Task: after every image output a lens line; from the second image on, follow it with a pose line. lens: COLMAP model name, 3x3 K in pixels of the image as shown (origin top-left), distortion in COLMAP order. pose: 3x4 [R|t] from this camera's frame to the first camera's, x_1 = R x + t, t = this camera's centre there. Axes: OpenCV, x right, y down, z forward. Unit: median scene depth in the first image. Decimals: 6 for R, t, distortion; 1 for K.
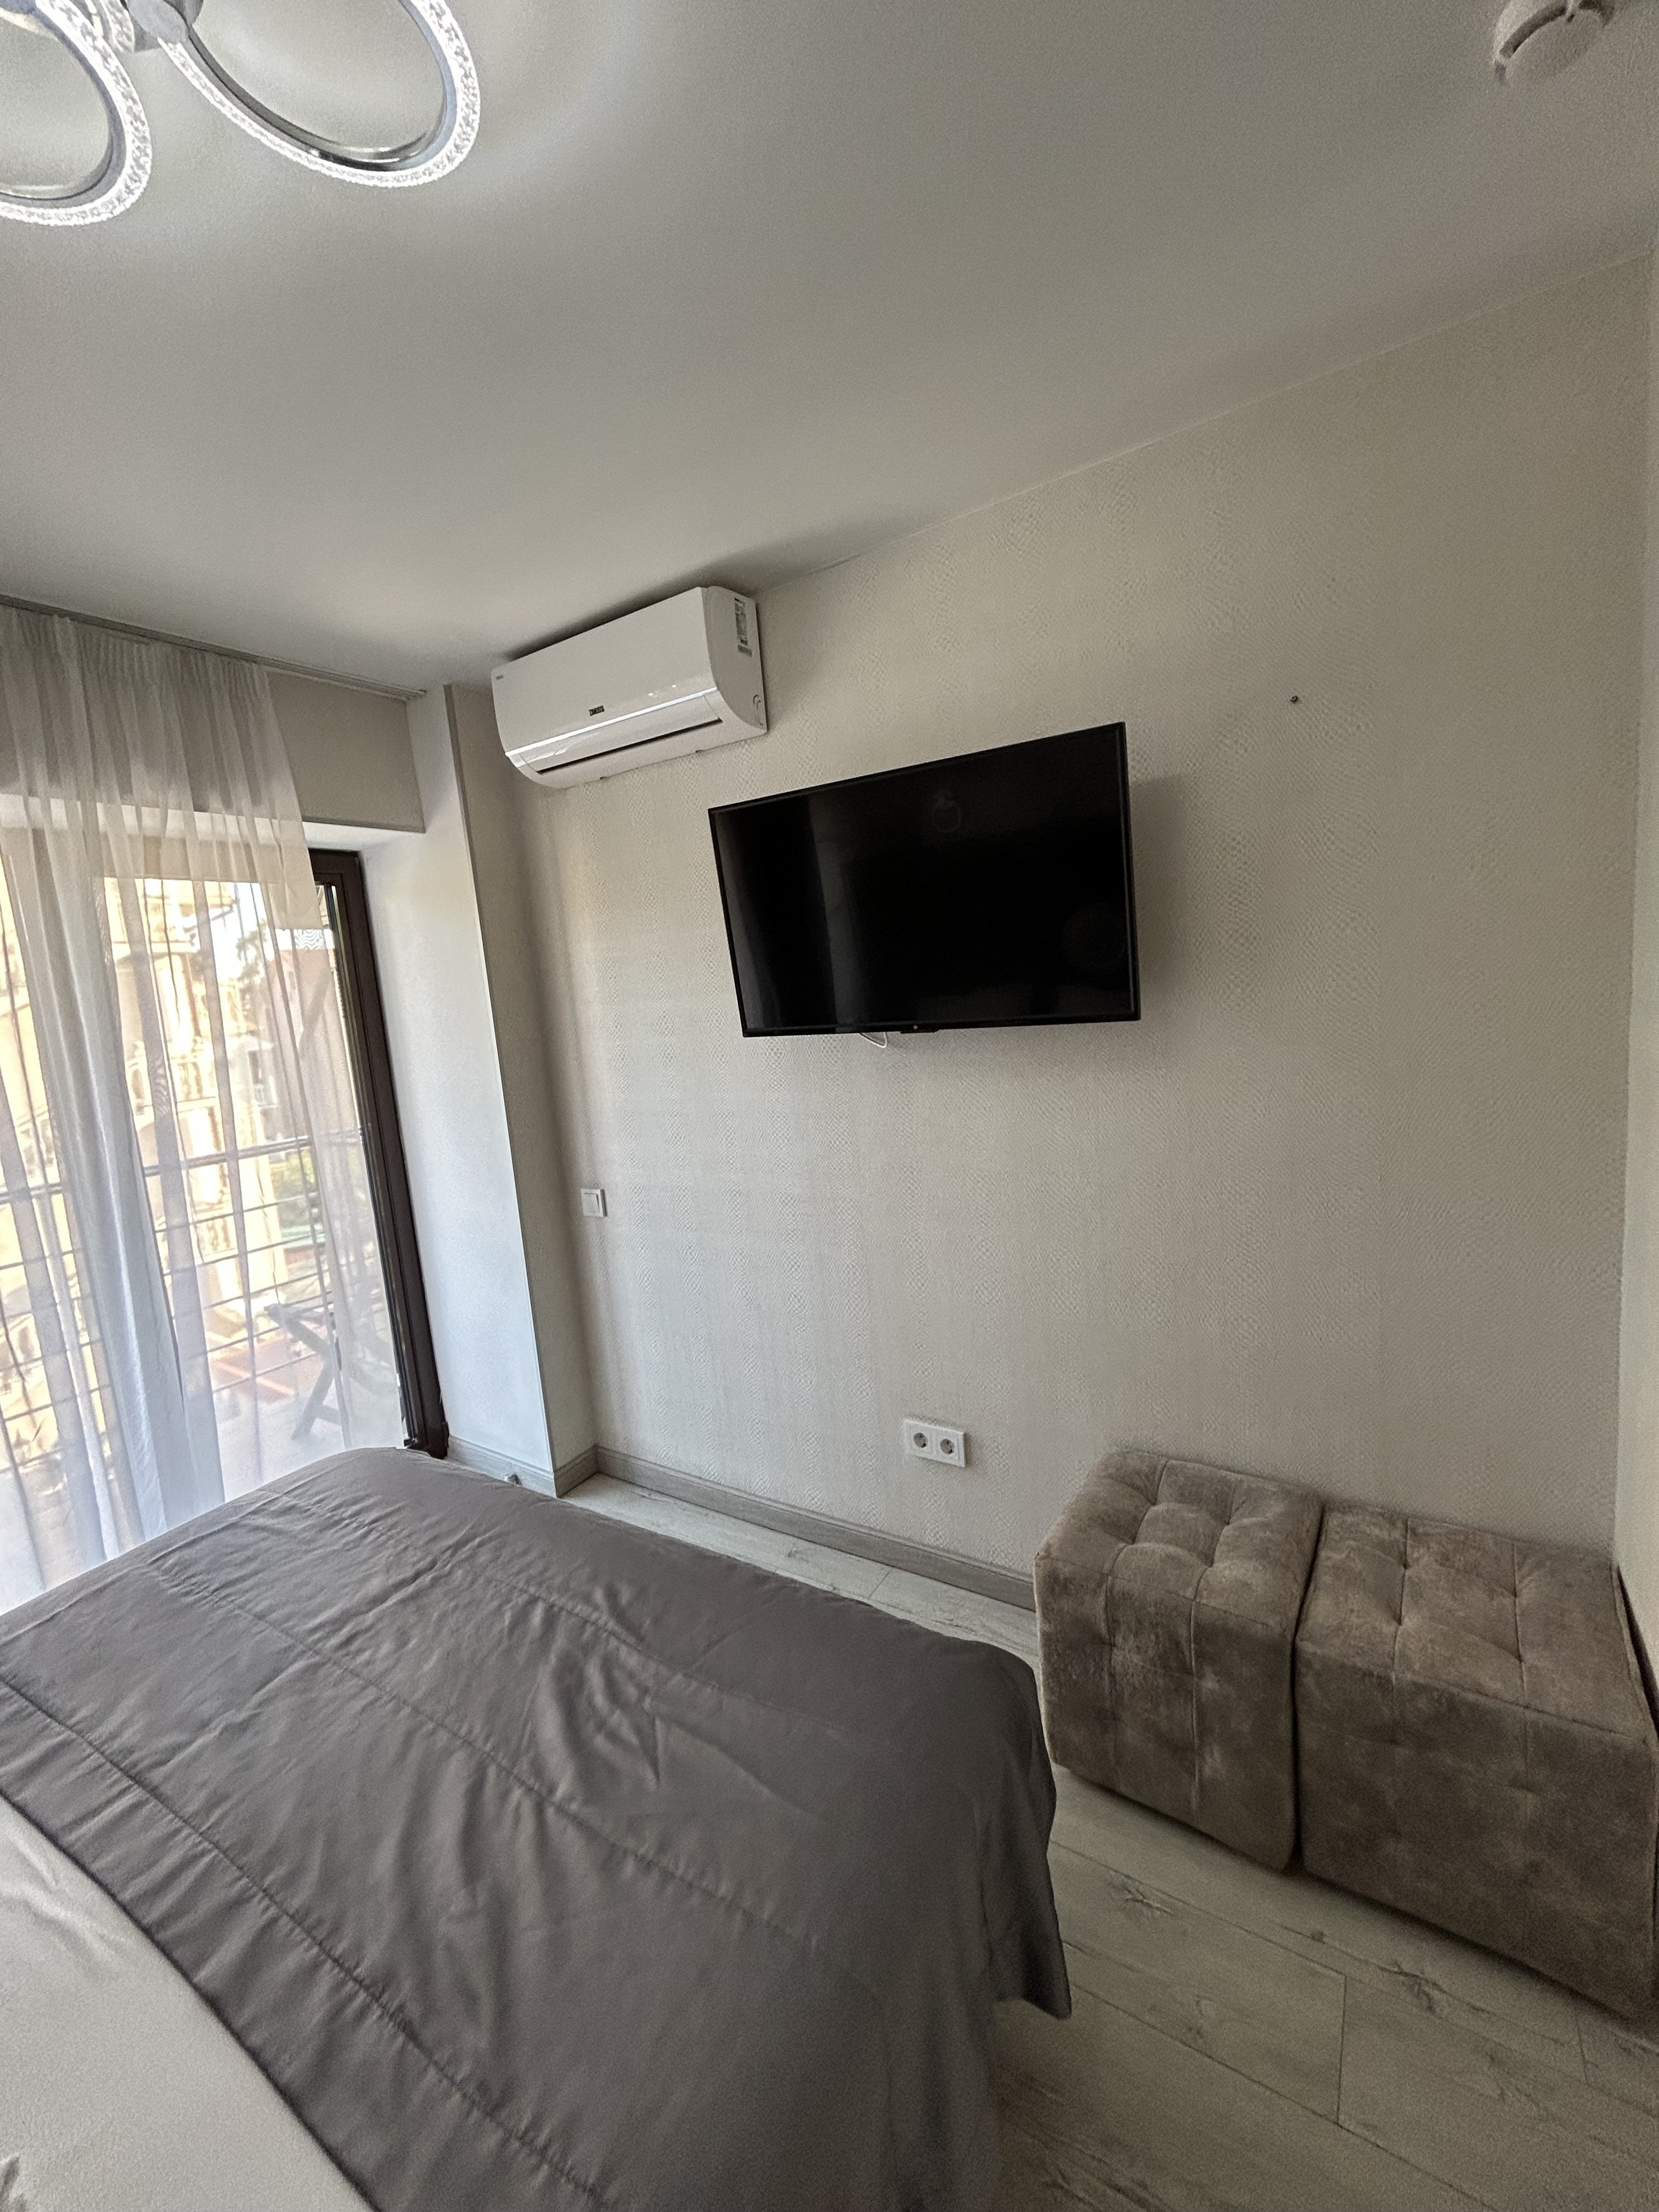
lens RADIAL K [[889.7, 0, 834.0], [0, 889.7, 1113.8], [0, 0, 1]] dist [-0.003562, 0.001418]
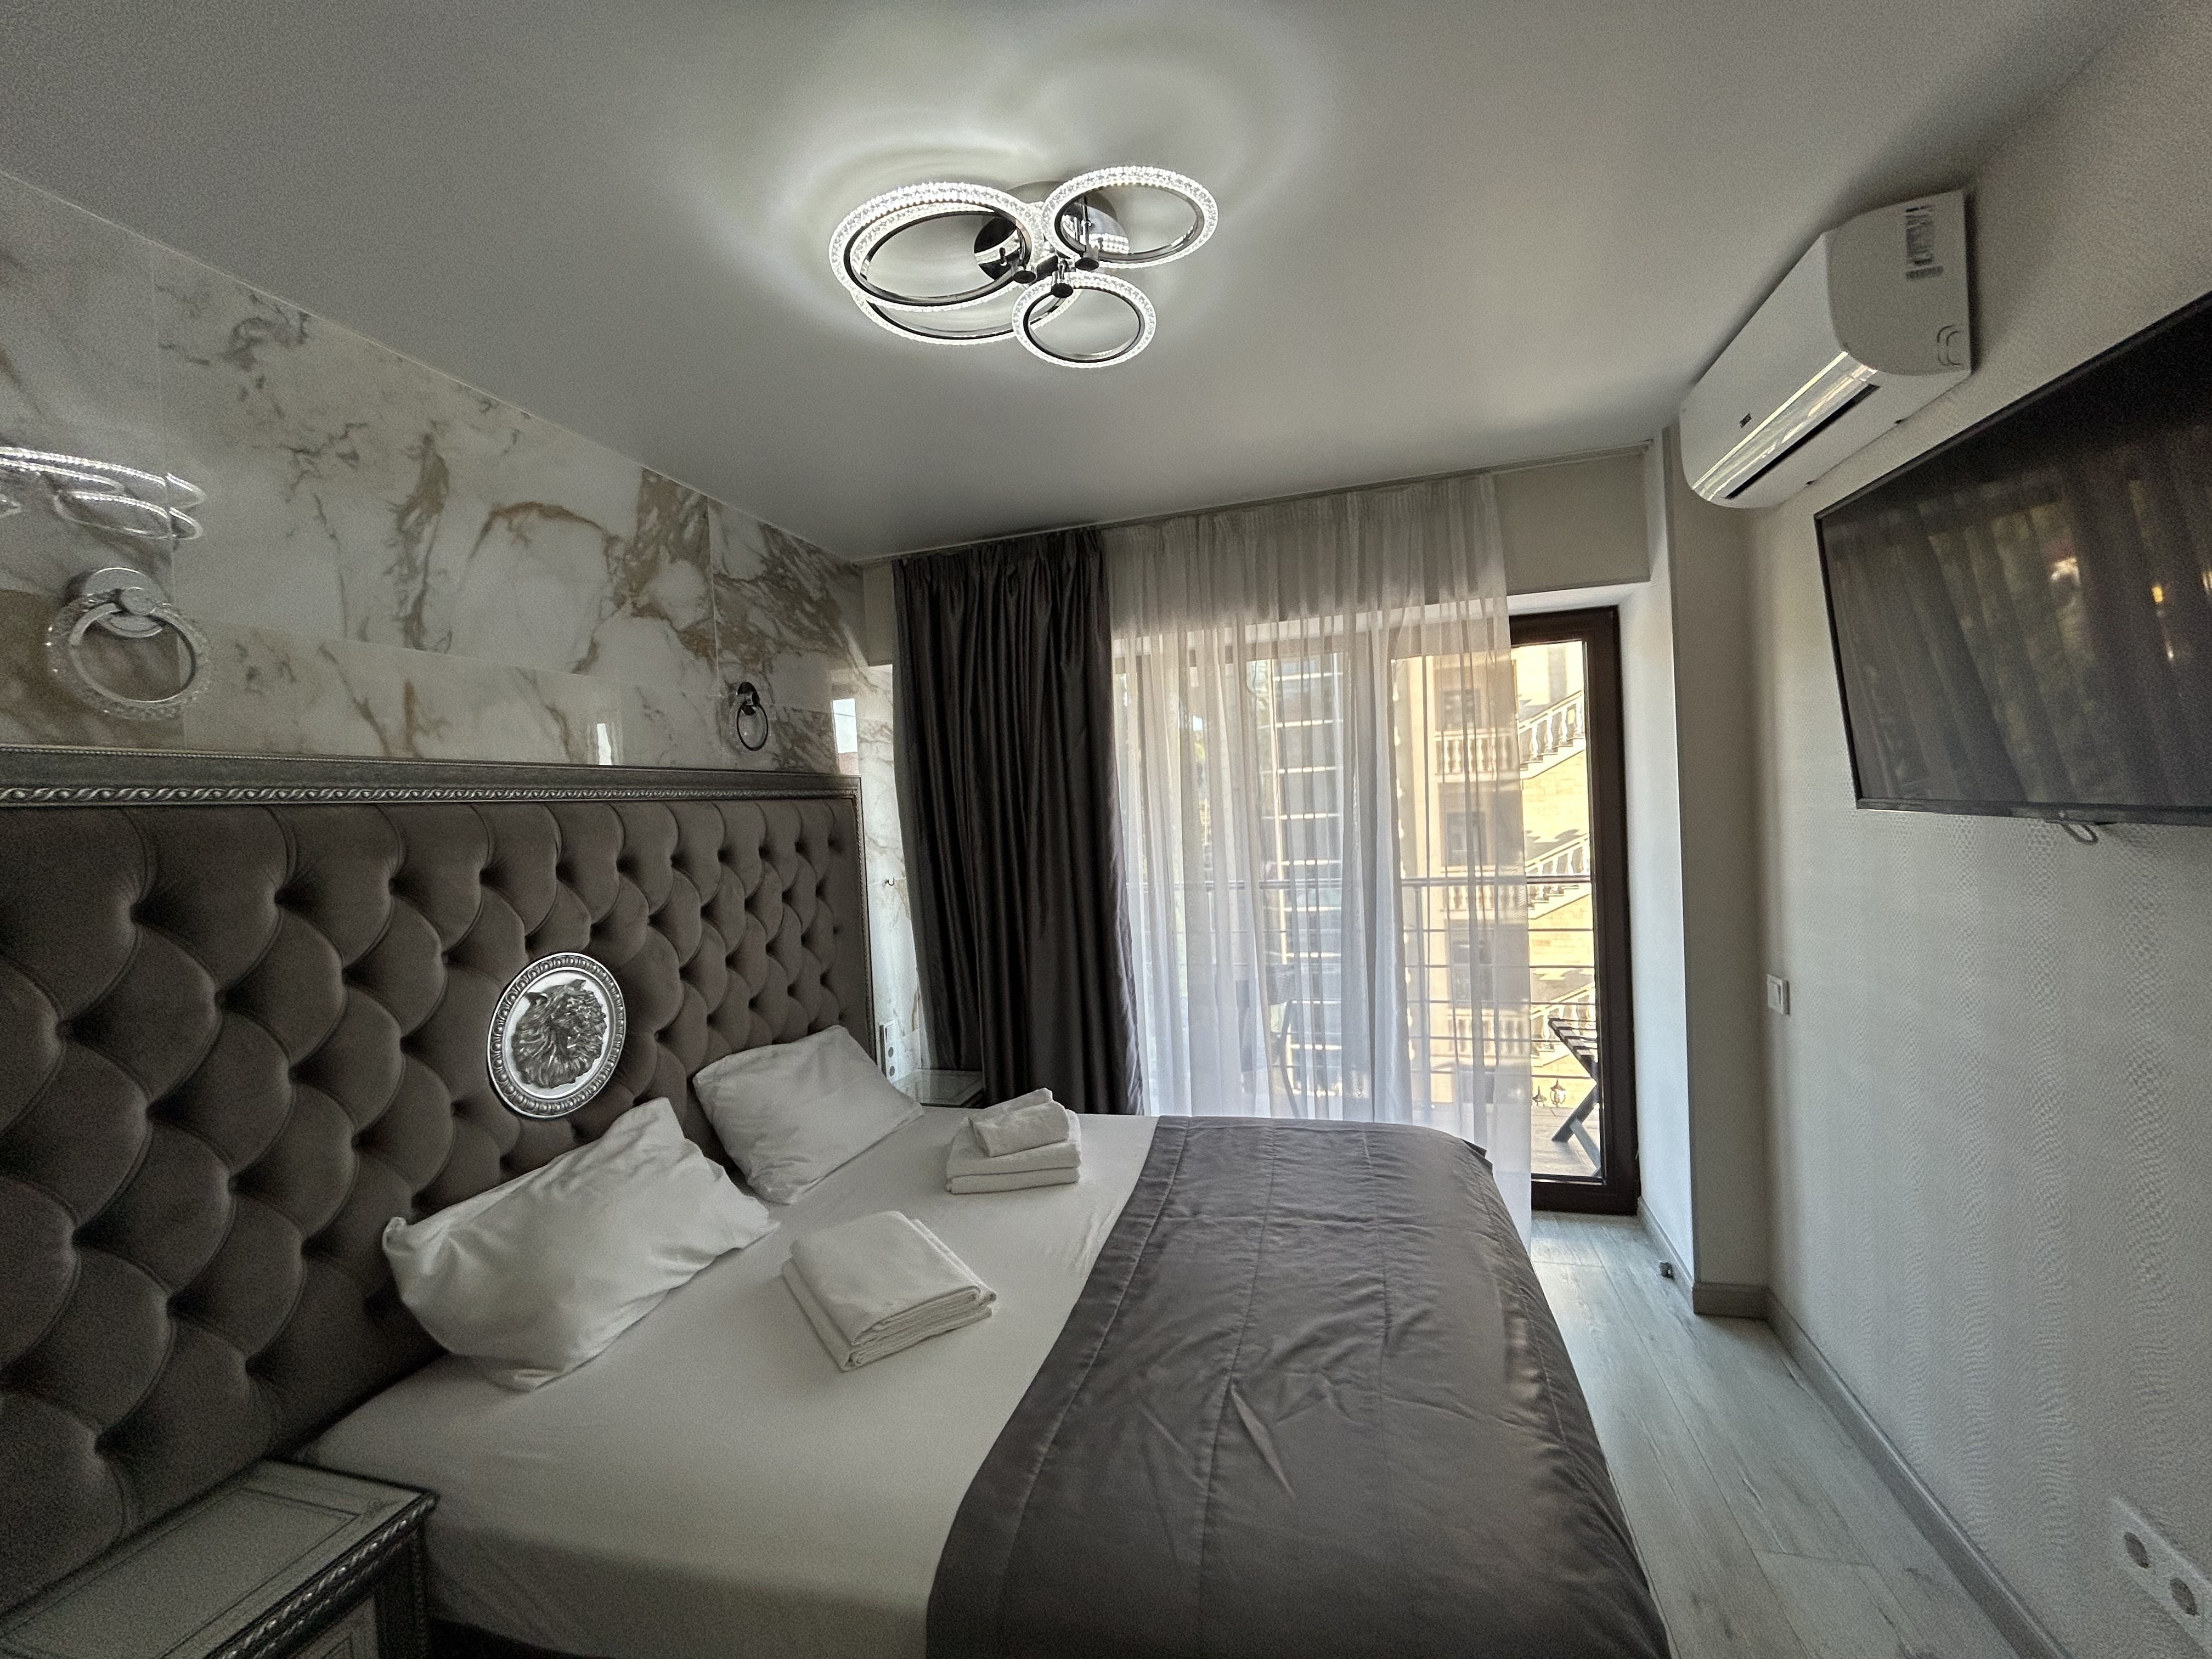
lens RADIAL K [[889.7, 0, 1100.6], [0, 889.7, 828.2], [0, 0, 1]] dist [-0.003562, 0.001418]
pose [[0.289612, 0.096196, -0.952298, 0.444273], [-0.114589, 0.991266, 0.065284, -0.048566], [0.950260, 0.090215, 0.298106, 0.198330]]
